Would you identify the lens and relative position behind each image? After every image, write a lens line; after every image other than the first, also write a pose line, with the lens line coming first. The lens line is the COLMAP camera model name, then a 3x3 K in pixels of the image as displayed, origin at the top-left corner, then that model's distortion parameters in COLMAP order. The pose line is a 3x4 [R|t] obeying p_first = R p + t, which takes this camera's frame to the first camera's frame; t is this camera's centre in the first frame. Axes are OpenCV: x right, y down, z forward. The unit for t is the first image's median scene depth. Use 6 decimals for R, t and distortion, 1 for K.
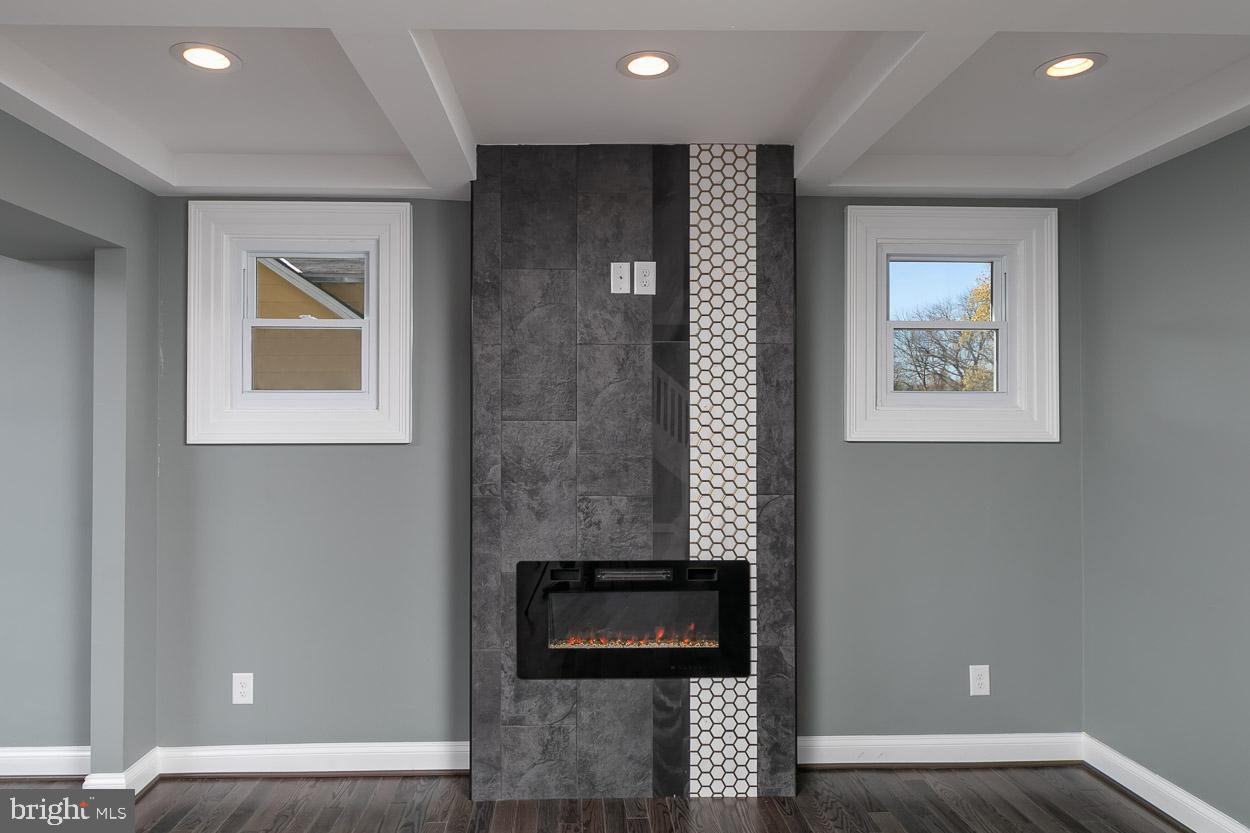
lens RADIAL K [[789.6, 0, 597.6], [0, 789.6, 415.3], [0, 0, 1]] dist [-0.001720, -0.000865]
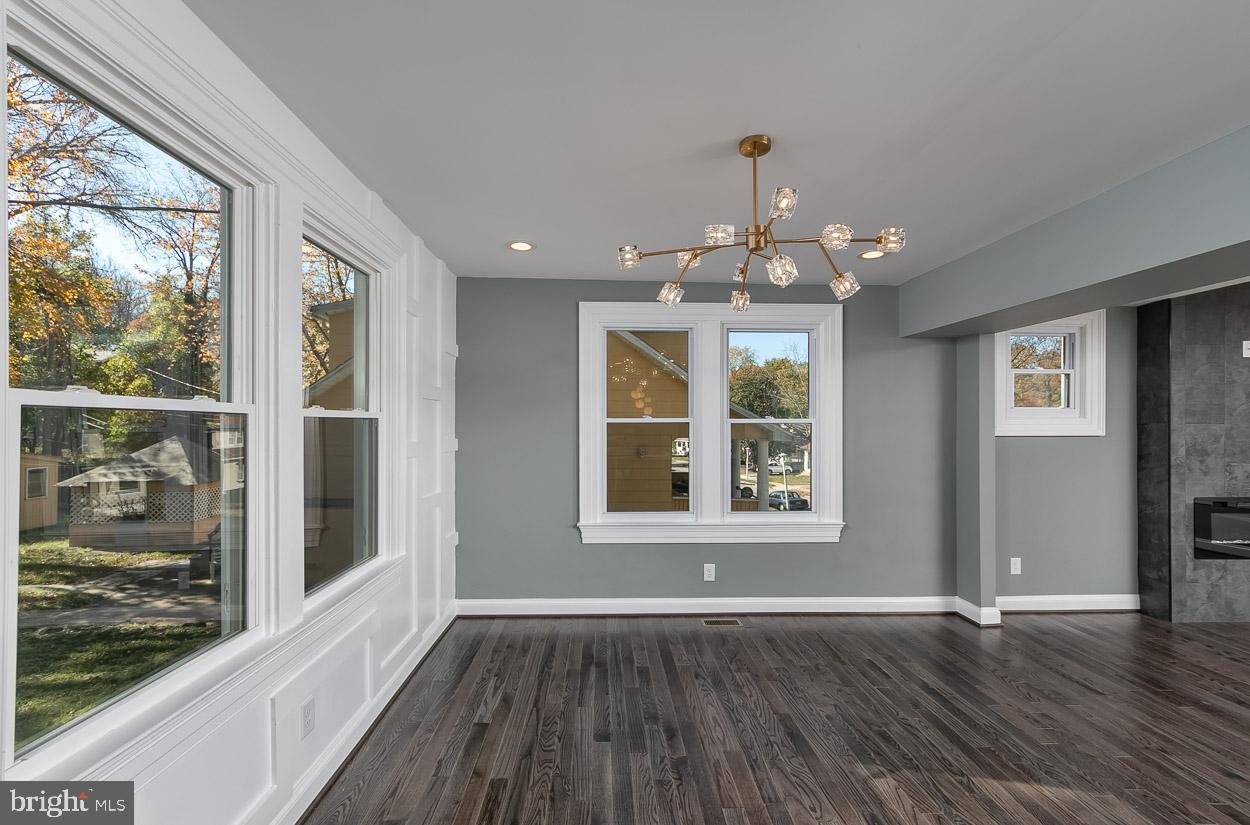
lens RADIAL K [[482.0, 0, 620.1], [0, 482.0, 421.8], [0, 0, 1]] dist [-0.007311, 0.002085]
pose [[0.999974, 0.000864, -0.007112, -1.476700], [-0.000837, 0.999992, 0.003804, -0.001615], [0.007116, -0.003798, 0.999967, -0.167320]]
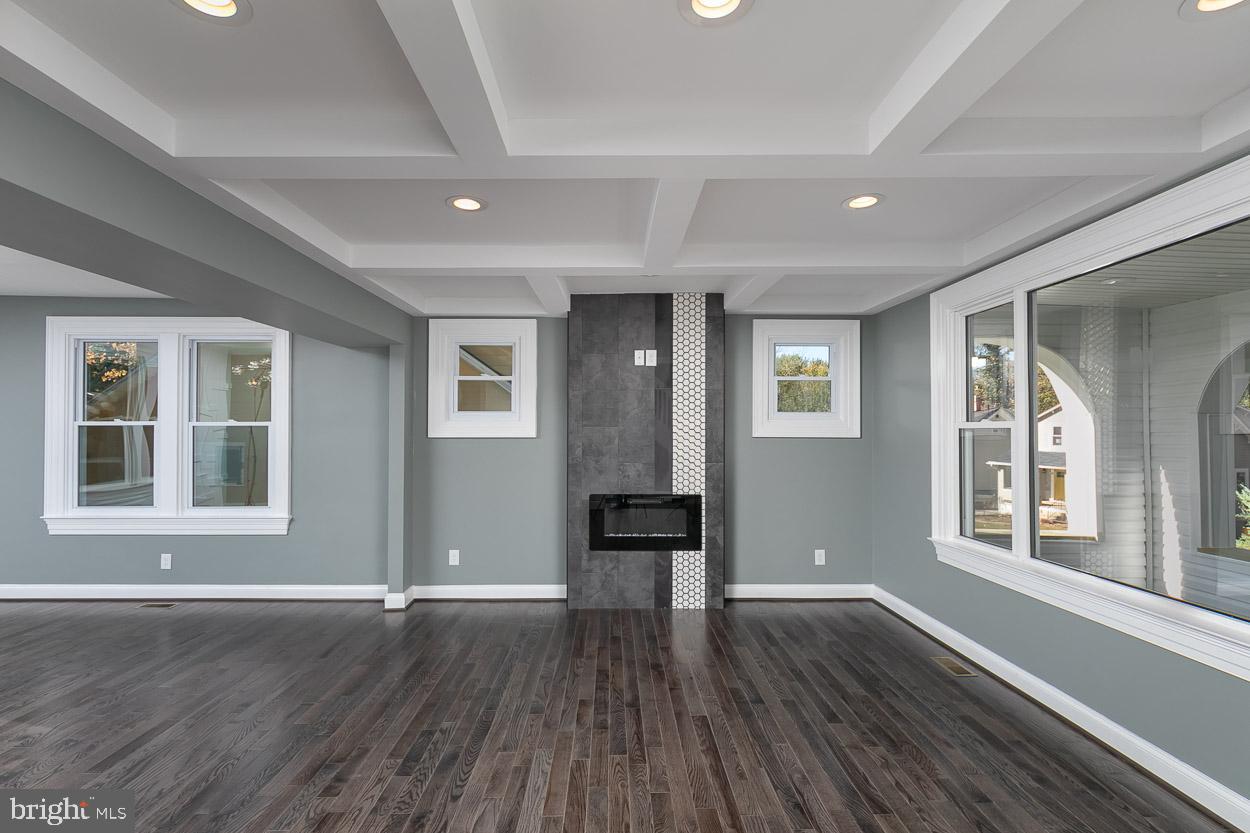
lens RADIAL K [[608.0, 0, 624.3], [0, 608.0, 421.4], [0, 0, 1]] dist [0.007413, -0.006283]
pose [[0.999699, 0.001809, -0.024468, 0.028726], [-0.001683, 0.999985, 0.005183, -0.015552], [0.024477, -0.005140, 0.999687, -0.597304]]
